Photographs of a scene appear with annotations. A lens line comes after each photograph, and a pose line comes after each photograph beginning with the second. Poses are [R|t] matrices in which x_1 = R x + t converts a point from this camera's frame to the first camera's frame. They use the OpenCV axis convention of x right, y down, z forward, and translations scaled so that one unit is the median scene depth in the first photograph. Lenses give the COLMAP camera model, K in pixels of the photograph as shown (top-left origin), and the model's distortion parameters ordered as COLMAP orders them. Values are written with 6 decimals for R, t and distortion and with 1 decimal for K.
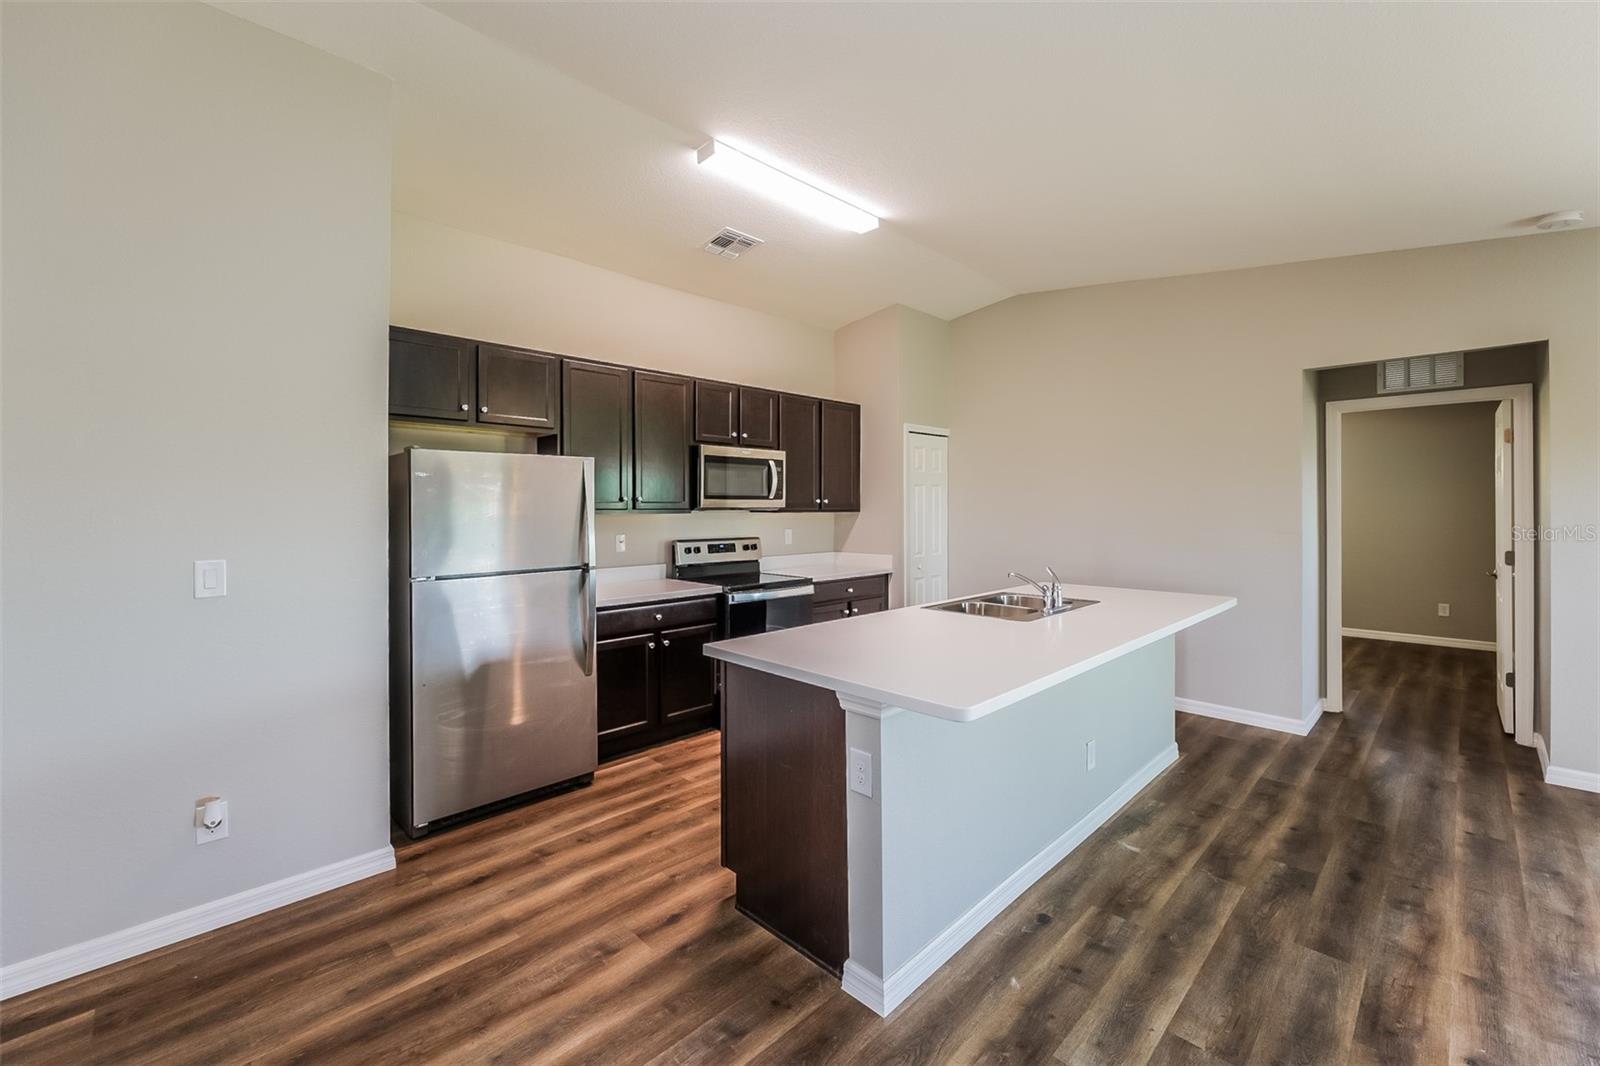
lens RADIAL K [[657.7, 0, 797.8], [0, 657.7, 508.3], [0, 0, 1]] dist [-0.000282, 0.000113]
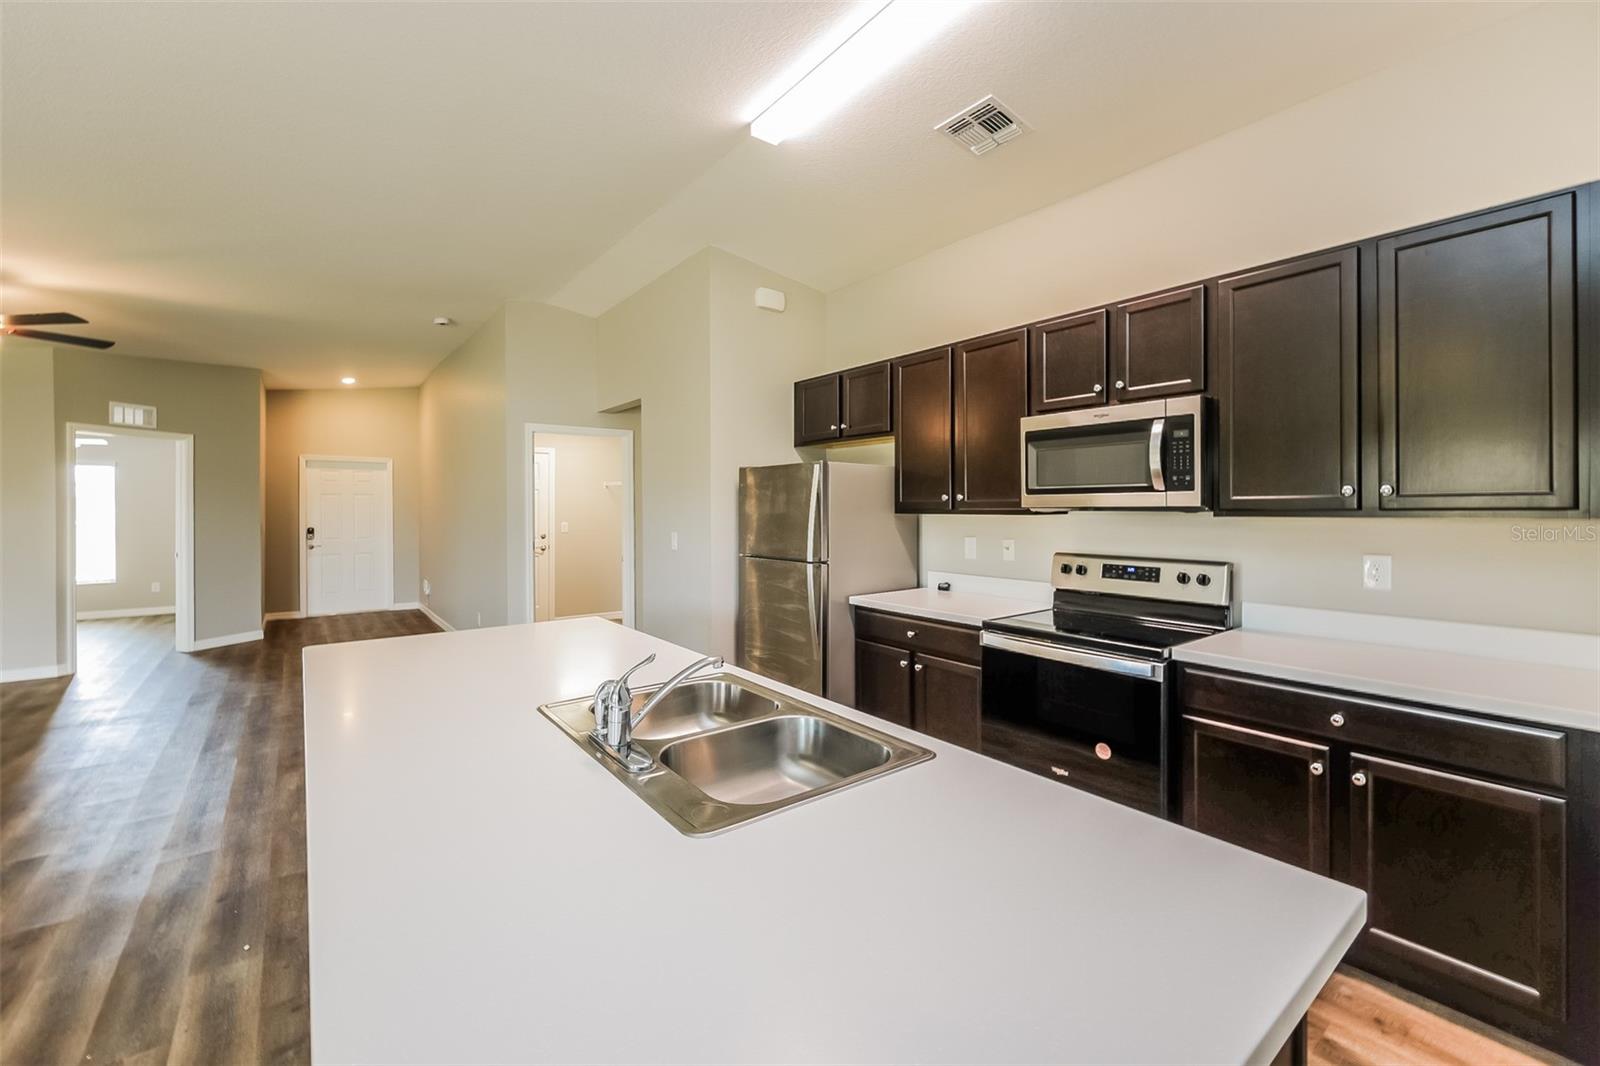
lens RADIAL K [[657.7, 0, 797.8], [0, 657.7, 508.3], [0, 0, 1]] dist [-0.000282, 0.000113]
pose [[-0.127006, 0.001281, -0.991901, 0.554695], [0.002057, 0.999997, 0.001028, -0.000765], [0.991900, -0.001910, -0.127008, 0.805250]]
